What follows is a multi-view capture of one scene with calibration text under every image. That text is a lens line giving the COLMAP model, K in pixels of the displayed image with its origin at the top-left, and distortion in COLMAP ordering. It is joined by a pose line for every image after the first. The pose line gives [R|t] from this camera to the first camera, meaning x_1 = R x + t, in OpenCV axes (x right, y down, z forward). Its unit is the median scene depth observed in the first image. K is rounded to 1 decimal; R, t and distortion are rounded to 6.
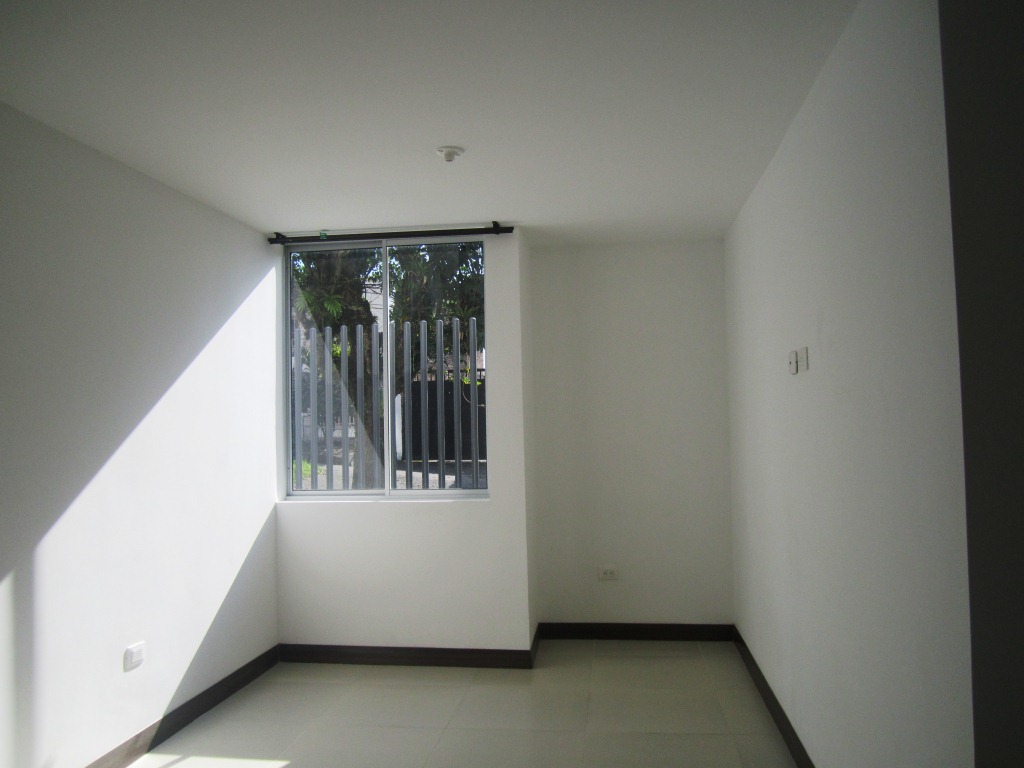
lens RADIAL K [[851.5, 0, 509.3], [0, 851.5, 388.6], [0, 0, 1]] dist [-0.043513, 0.014531]
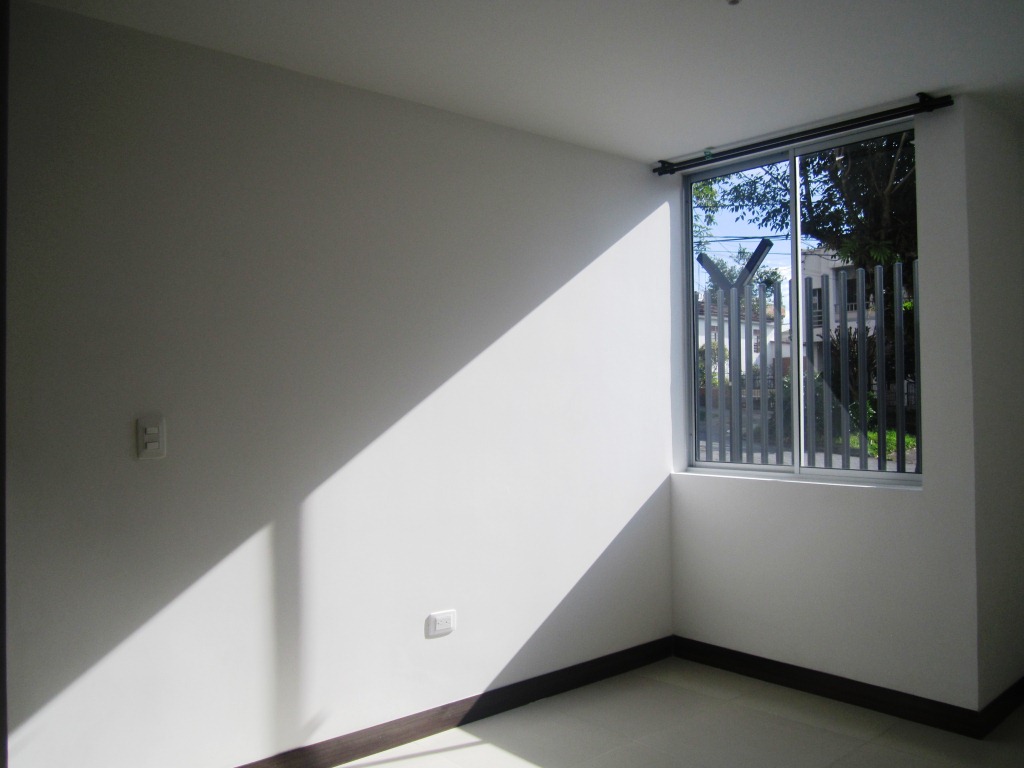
lens RADIAL K [[851.5, 0, 509.3], [0, 851.5, 388.6], [0, 0, 1]] dist [-0.043513, 0.014531]
pose [[0.759677, 0.004132, -0.650288, 0.172618], [0.020391, 0.999337, 0.030171, 0.018383], [0.649981, -0.036180, 0.759089, 0.243387]]
